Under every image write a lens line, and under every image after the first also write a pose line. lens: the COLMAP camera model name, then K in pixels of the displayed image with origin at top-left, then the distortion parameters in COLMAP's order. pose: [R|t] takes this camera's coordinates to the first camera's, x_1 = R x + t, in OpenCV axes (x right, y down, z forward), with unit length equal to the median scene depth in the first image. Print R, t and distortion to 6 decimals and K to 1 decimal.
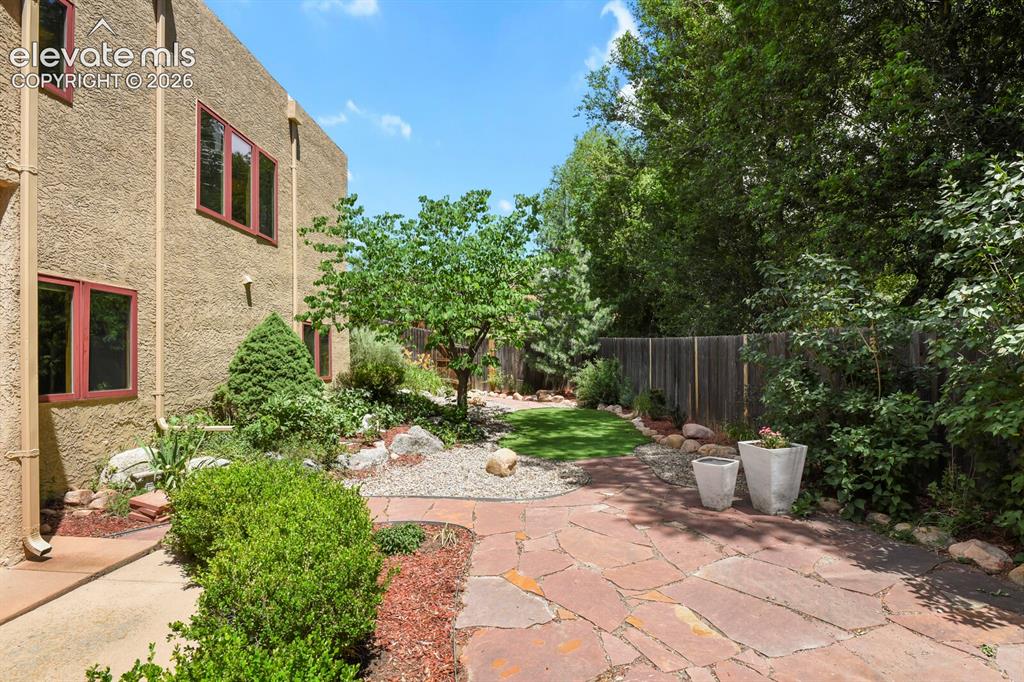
lens RADIAL K [[493.6, 0, 515.4], [0, 493.6, 357.3], [0, 0, 1]] dist [-0.015505, -0.001840]
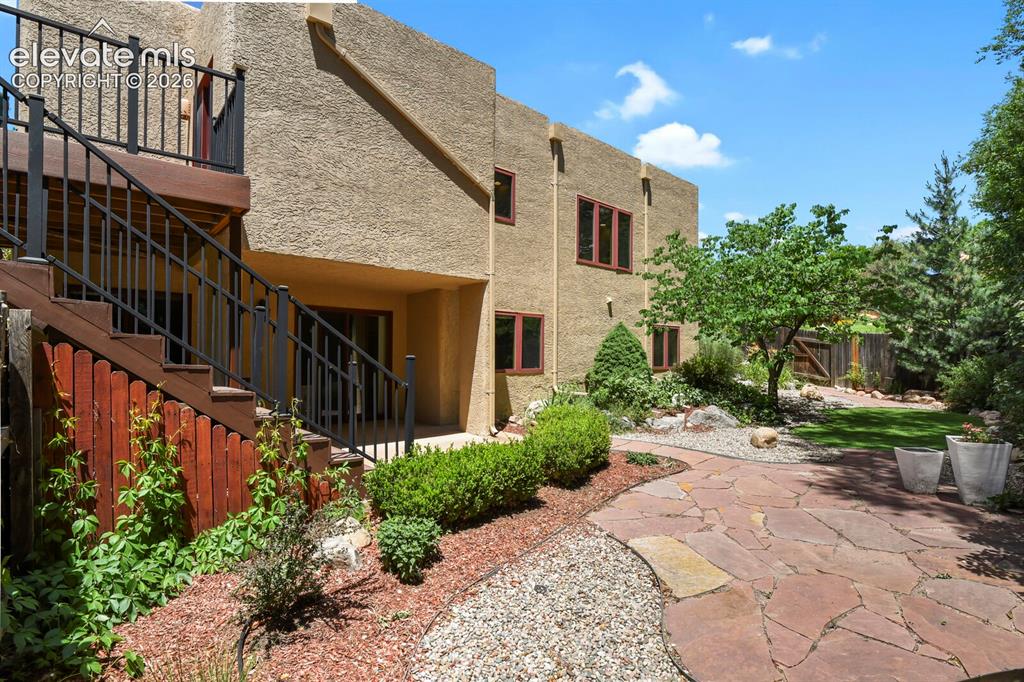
lens RADIAL K [[493.6, 0, 515.4], [0, 493.6, 357.3], [0, 0, 1]] dist [-0.015505, -0.001840]
pose [[0.687905, 0.016436, -0.725614, 0.416271], [-0.006616, 0.999844, 0.016376, -0.006067], [0.725770, -0.006464, 0.687907, -0.292308]]
